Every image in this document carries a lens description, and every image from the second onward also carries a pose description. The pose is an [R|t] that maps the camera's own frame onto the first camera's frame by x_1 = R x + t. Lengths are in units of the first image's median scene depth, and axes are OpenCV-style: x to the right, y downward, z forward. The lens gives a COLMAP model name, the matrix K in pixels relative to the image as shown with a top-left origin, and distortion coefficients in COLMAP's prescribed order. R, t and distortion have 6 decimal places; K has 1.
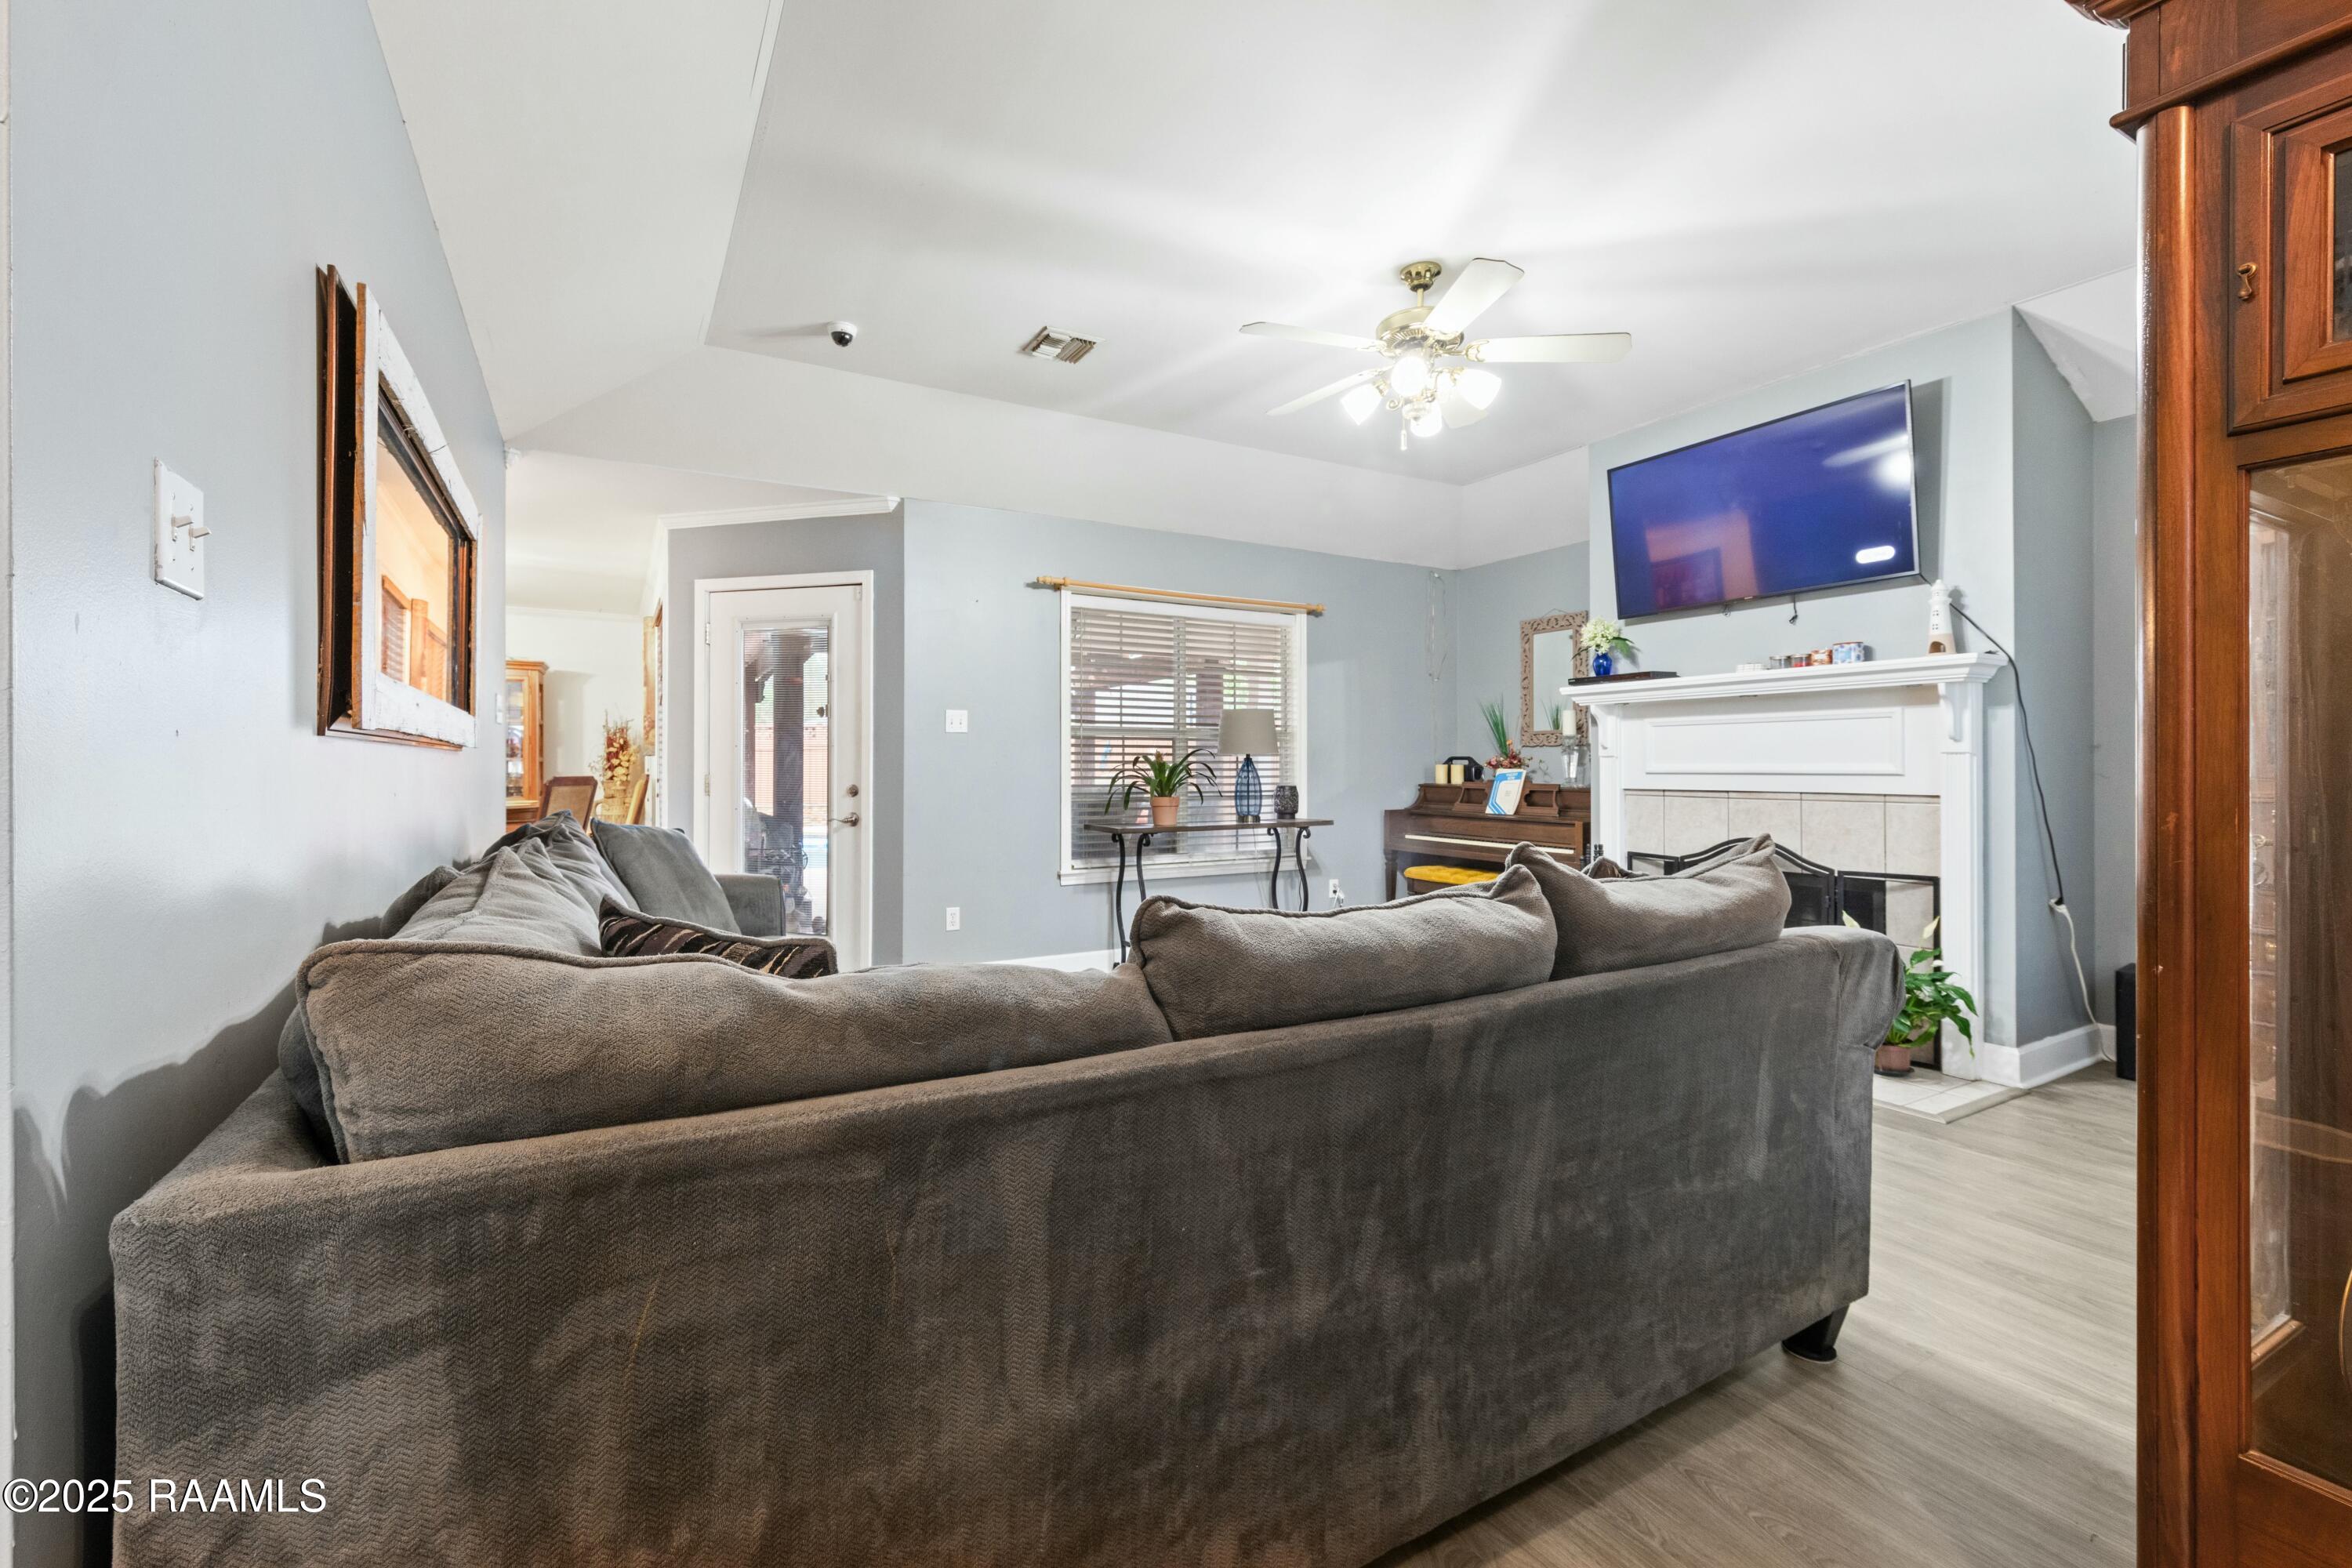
lens RADIAL K [[978.9, 0, 1171.3], [0, 978.9, 769.8], [0, 0, 1]] dist [0.000910, -0.000236]
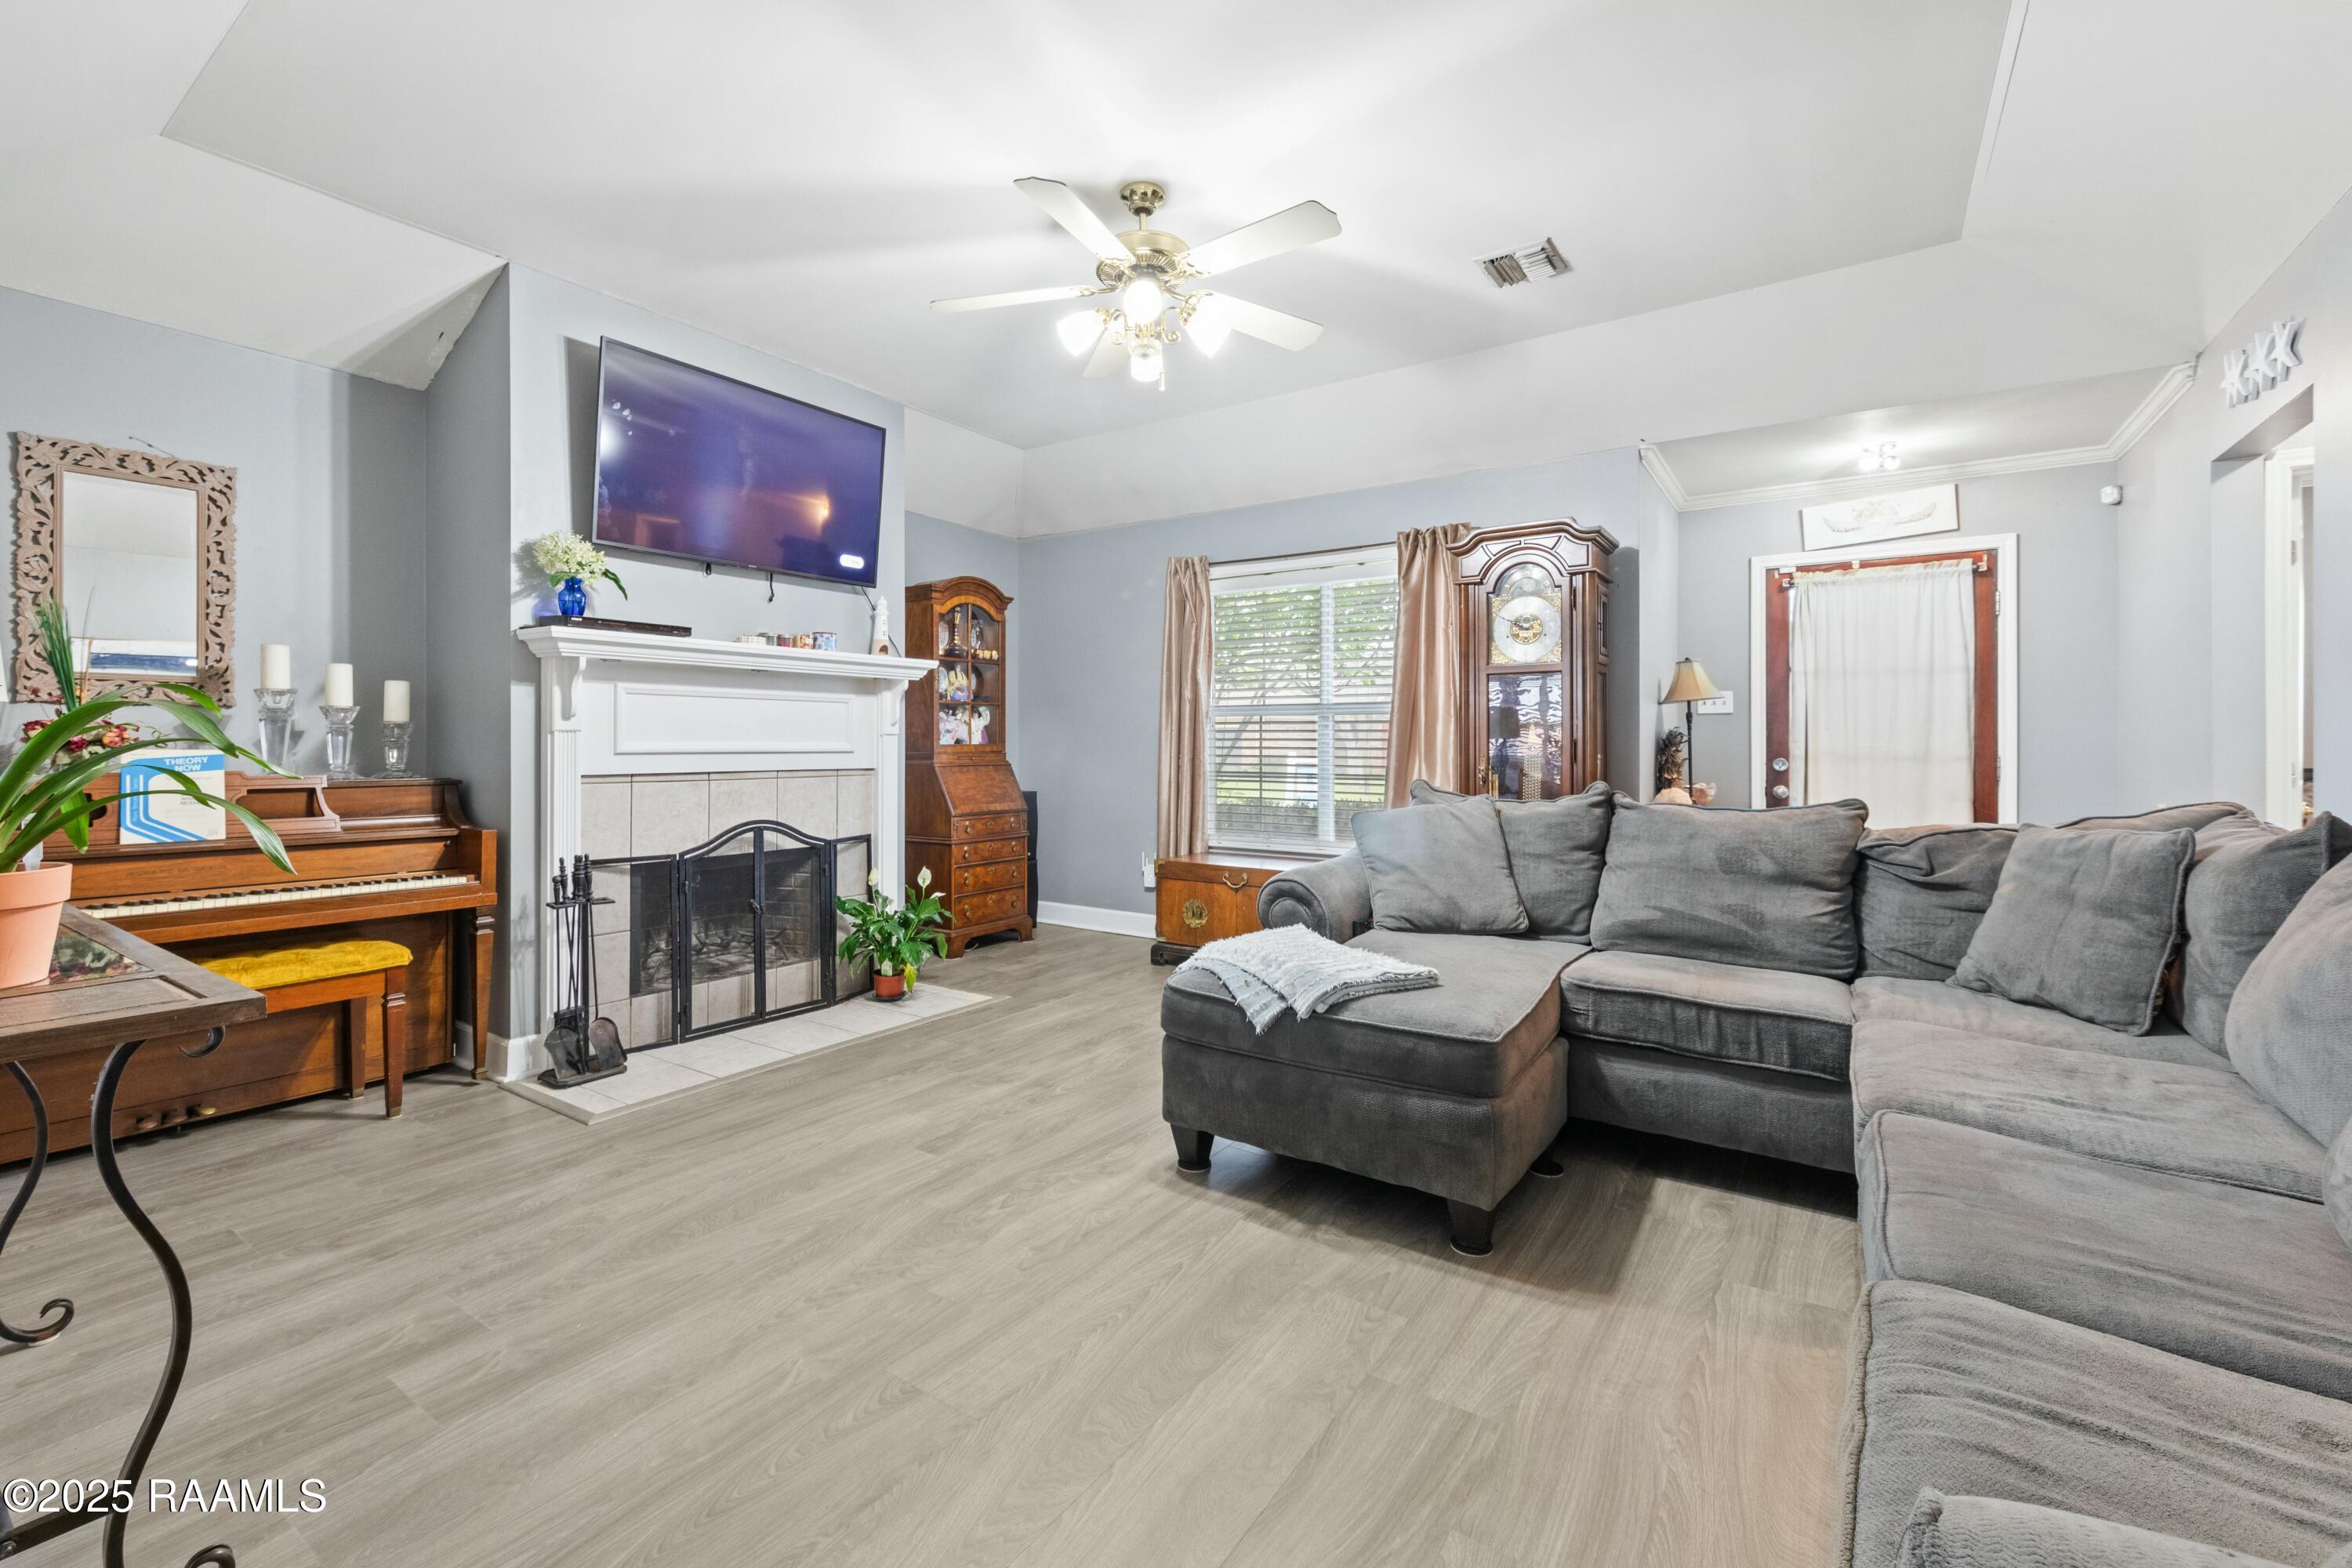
lens RADIAL K [[993.9, 0, 1148.1], [0, 993.9, 738.7], [0, 0, 1]] dist [0.000752, -0.000064]
pose [[-0.417923, 0.006500, 0.908459, -0.405154], [0.002834, 0.999979, -0.005852, -0.002525], [-0.908478, 0.000129, -0.417933, 0.969531]]
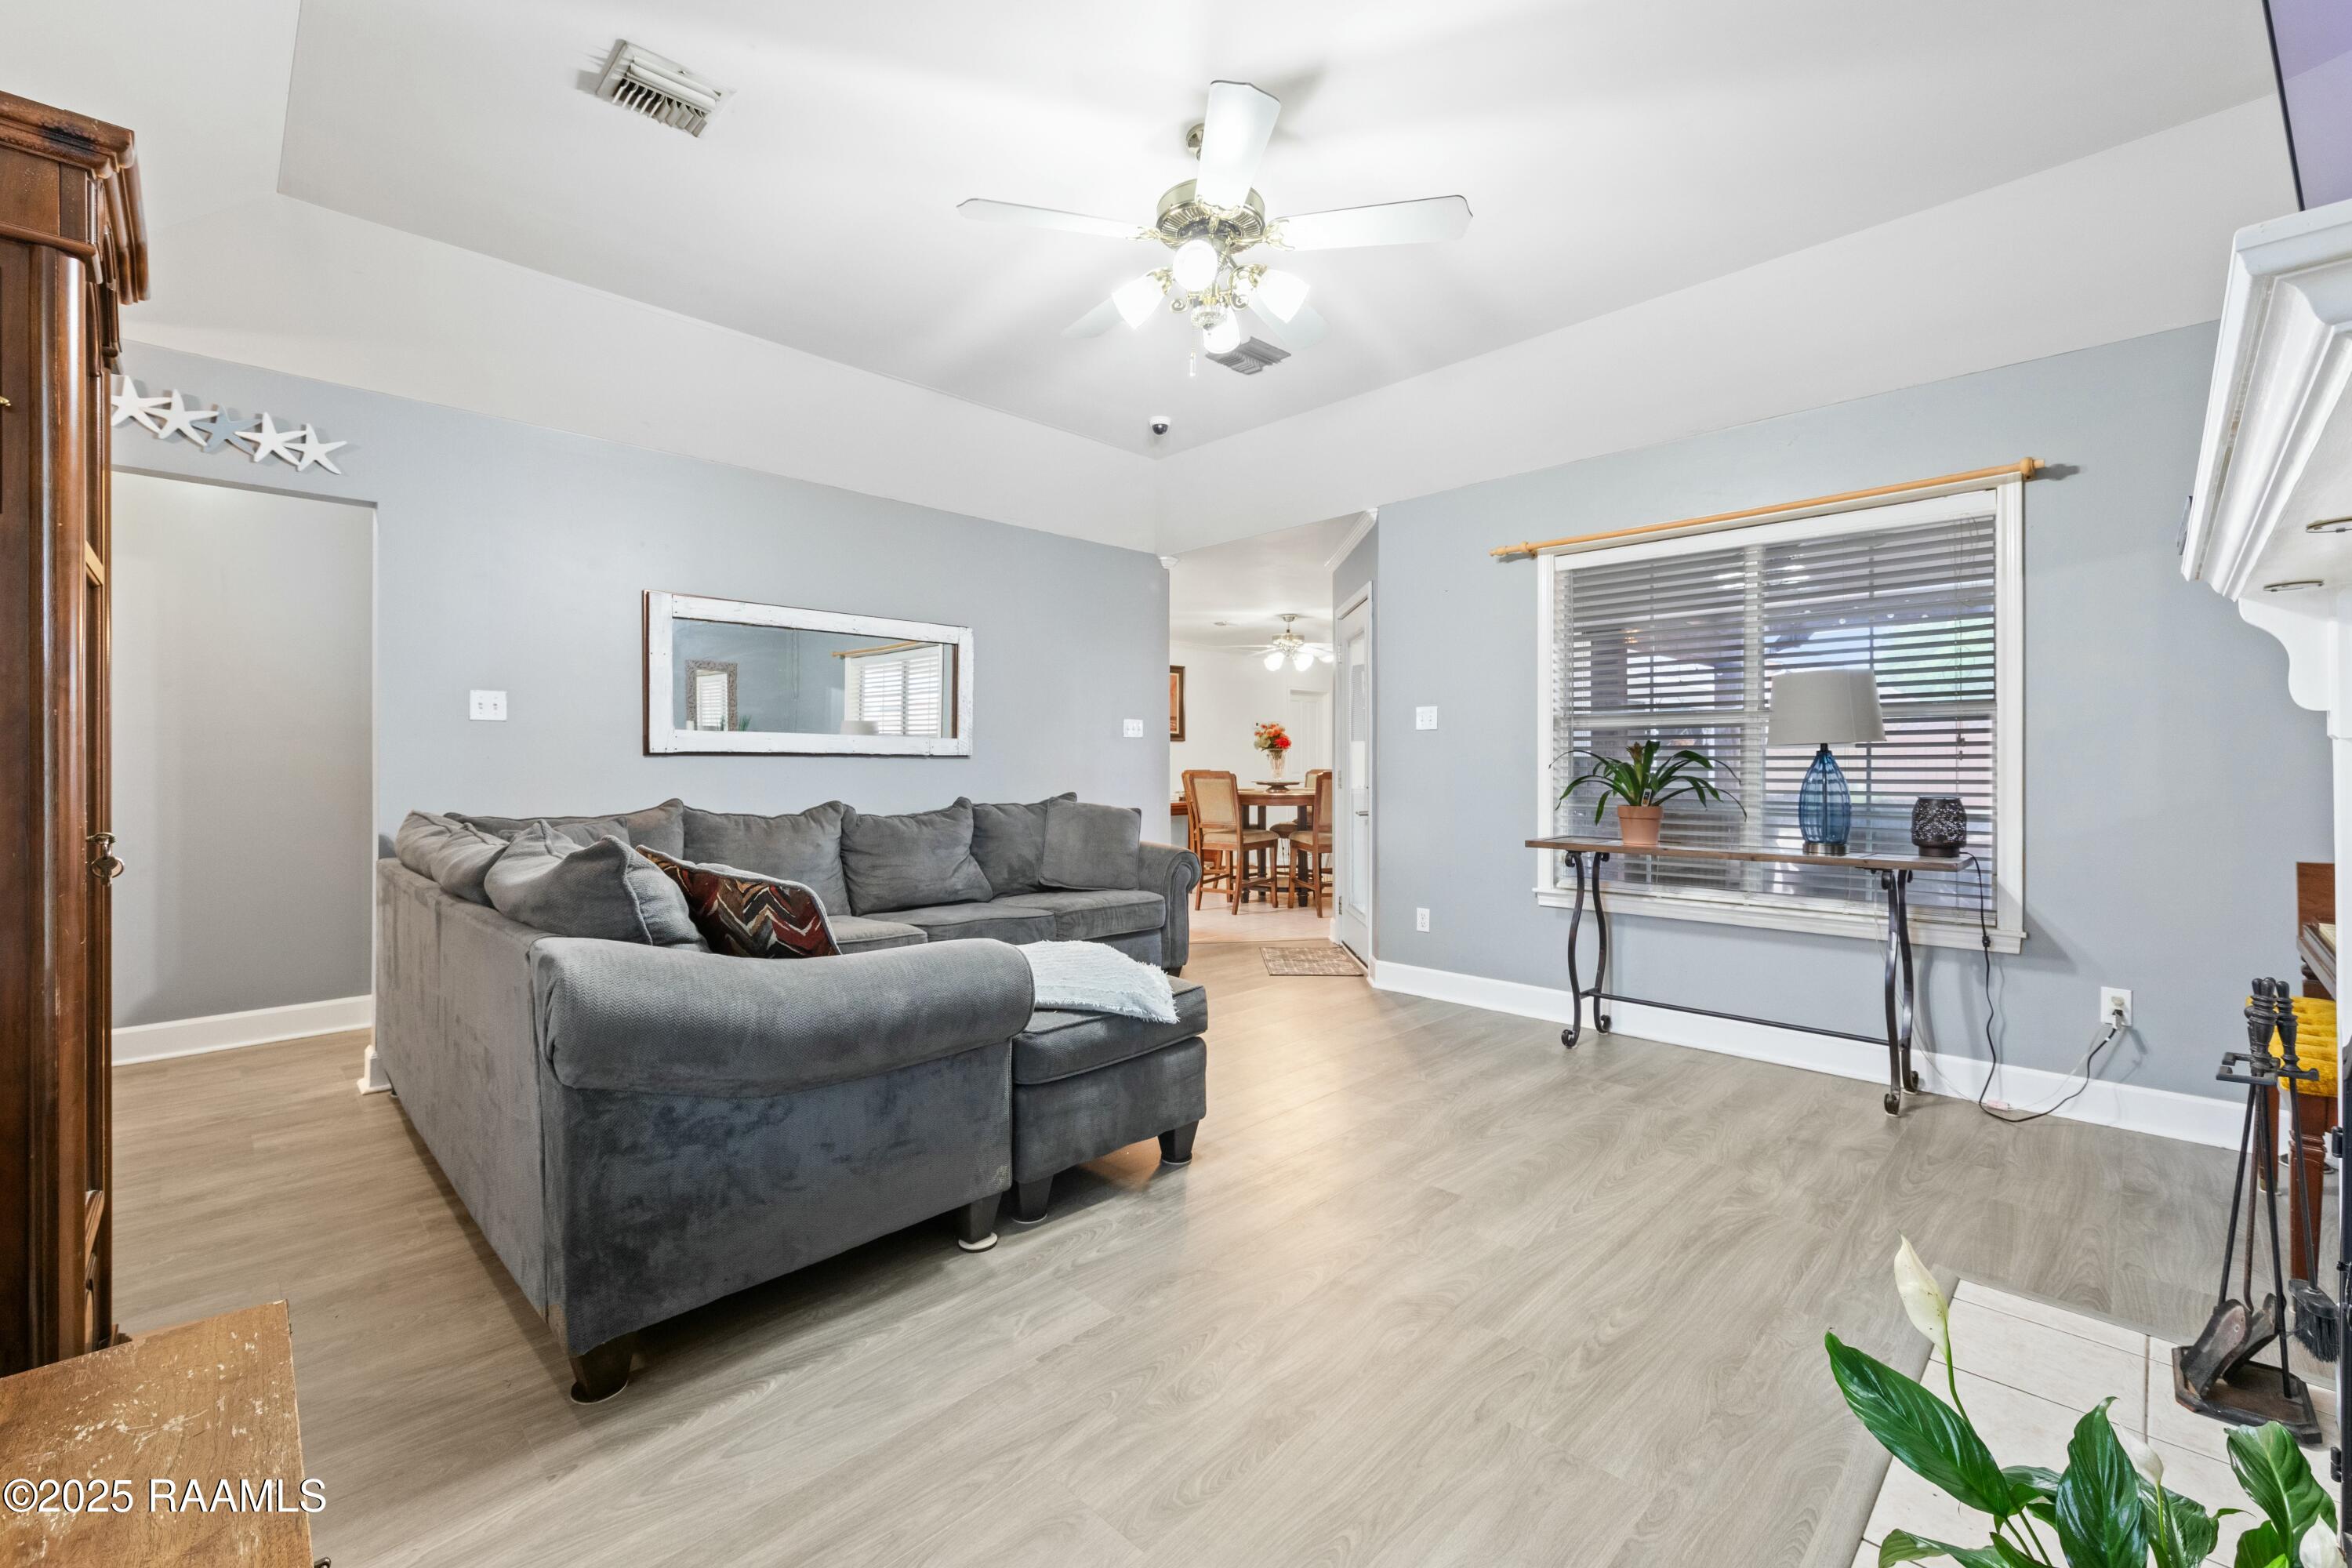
lens RADIAL K [[978.9, 0, 1171.3], [0, 978.9, 769.8], [0, 0, 1]] dist [0.000910, -0.000236]
pose [[0.257341, 0.008187, -0.966286, 0.712042], [-0.001551, 0.999966, 0.008059, -0.005162], [0.966319, -0.000575, 0.257345, 0.537520]]
